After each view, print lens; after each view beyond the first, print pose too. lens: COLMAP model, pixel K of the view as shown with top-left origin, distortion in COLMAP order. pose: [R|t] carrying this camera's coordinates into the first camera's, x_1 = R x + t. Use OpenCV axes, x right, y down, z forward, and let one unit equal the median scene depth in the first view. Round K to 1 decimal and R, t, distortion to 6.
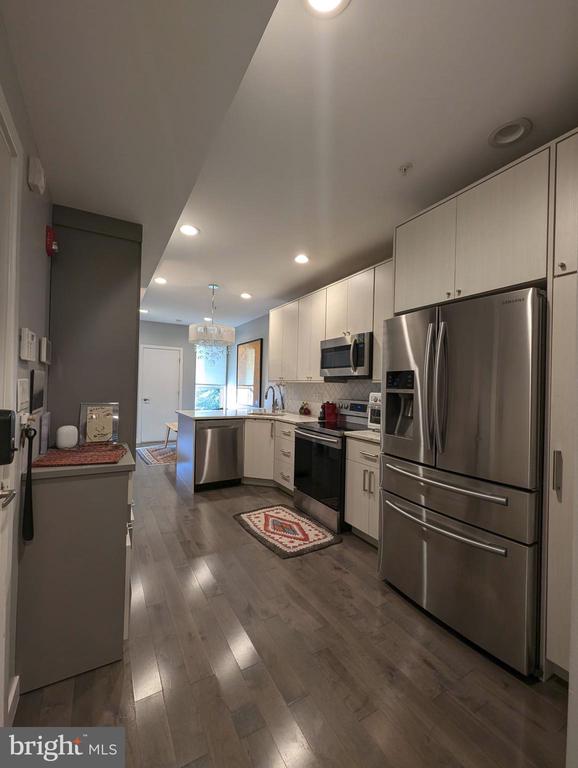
lens RADIAL K [[320.1, 0, 286.0], [0, 320.1, 383.0], [0, 0, 1]] dist [0.008992, -0.000423]
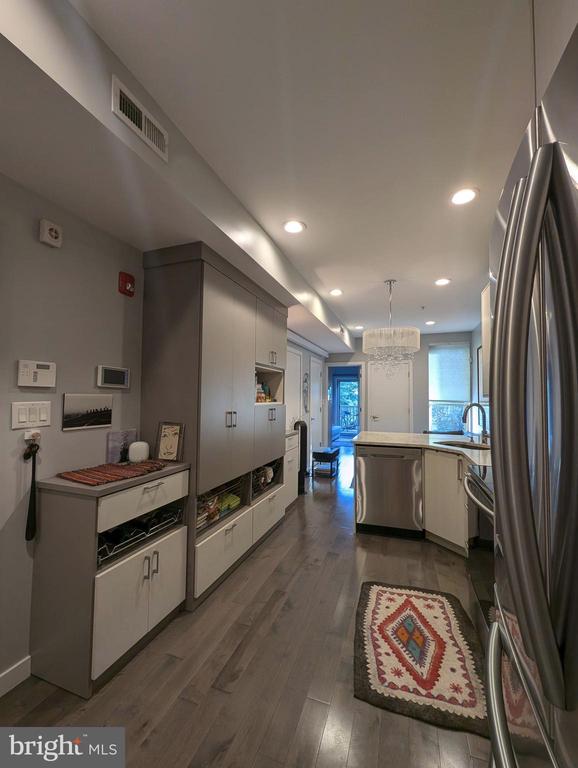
lens RADIAL K [[320.1, 0, 293.0], [0, 320.1, 386.3], [0, 0, 1]] dist [0.008992, -0.000423]
pose [[0.658455, -0.045555, -0.751240, 0.314852], [0.014983, 0.998762, -0.047433, 0.000458], [0.752471, 0.019977, 0.658323, 0.407404]]
